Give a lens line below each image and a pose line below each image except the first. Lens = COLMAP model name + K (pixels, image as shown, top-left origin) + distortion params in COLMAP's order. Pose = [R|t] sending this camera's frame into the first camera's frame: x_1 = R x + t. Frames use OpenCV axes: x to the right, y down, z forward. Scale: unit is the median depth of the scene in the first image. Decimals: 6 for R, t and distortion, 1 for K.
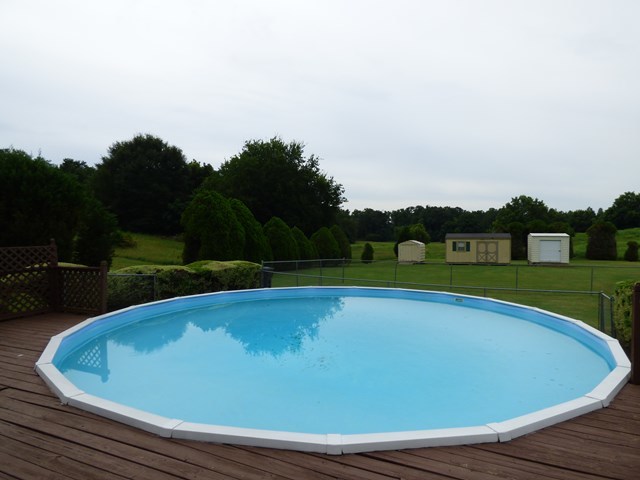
lens RADIAL K [[392.3, 0, 322.8], [0, 392.3, 238.0], [0, 0, 1]] dist [-0.015786, -0.000109]
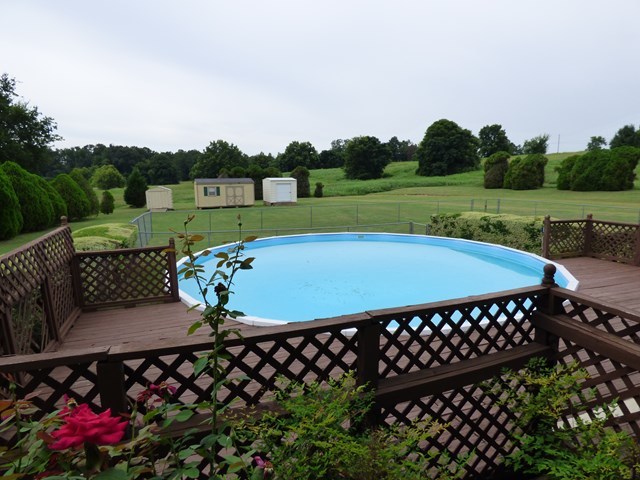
lens RADIAL K [[392.3, 0, 322.8], [0, 392.3, 238.0], [0, 0, 1]] dist [-0.015786, -0.000109]
pose [[0.707414, -0.119834, 0.696566, -0.143769], [0.014255, 0.987741, 0.155449, -0.010638], [-0.706655, -0.100037, 0.700450, 0.028586]]
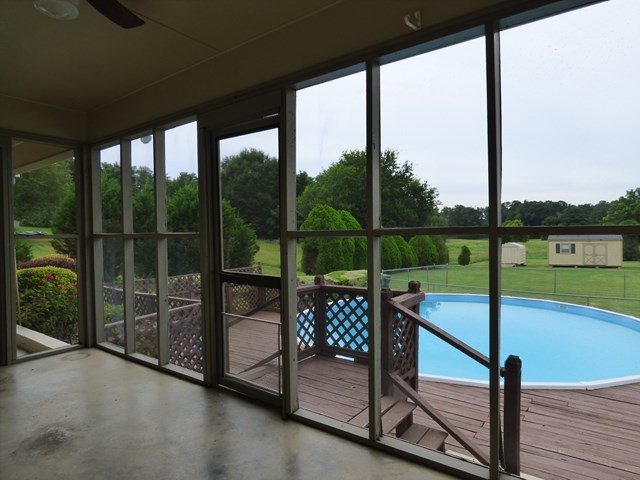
lens RADIAL K [[392.3, 0, 322.8], [0, 392.3, 238.0], [0, 0, 1]] dist [-0.015786, -0.000109]
pose [[0.976273, -0.017077, -0.215870, -0.022026], [0.018030, 0.999834, 0.002449, -0.013912], [0.215793, -0.006283, 0.976419, -0.064821]]
